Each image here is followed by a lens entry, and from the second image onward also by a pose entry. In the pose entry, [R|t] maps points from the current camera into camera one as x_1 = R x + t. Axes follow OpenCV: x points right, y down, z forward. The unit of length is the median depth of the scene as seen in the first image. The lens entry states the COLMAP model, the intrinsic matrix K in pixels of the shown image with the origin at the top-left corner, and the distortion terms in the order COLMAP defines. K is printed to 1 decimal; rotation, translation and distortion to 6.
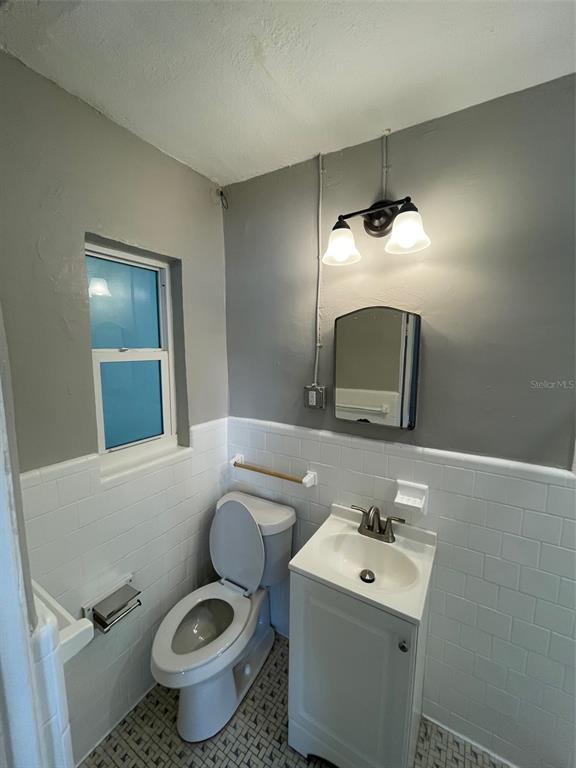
lens RADIAL K [[310.4, 0, 288.0], [0, 310.4, 384.0], [0, 0, 1]] dist [0.000278, 0.000185]
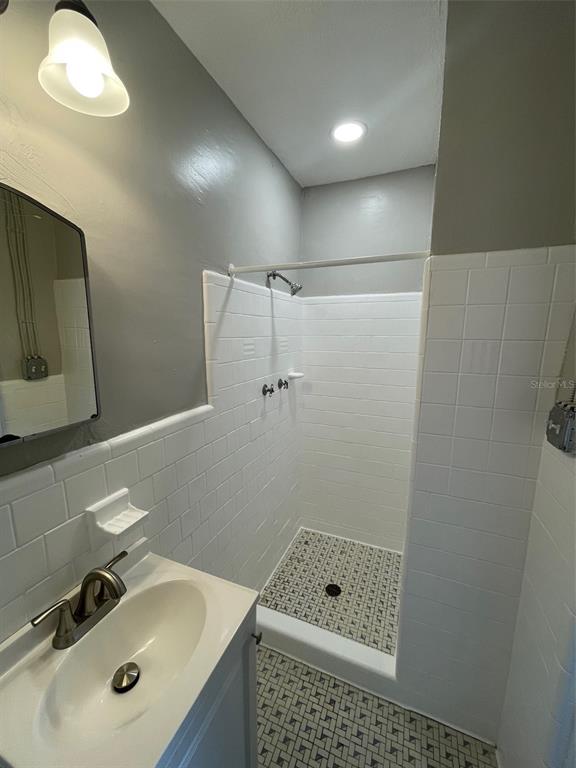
lens RADIAL K [[310.4, 0, 288.0], [0, 310.4, 384.0], [0, 0, 1]] dist [0.000278, 0.000185]
pose [[-0.142506, -0.171447, 0.974832, -0.262530], [0.132454, 0.972723, 0.190438, 0.007850], [-0.980891, 0.156259, -0.115910, 0.672369]]
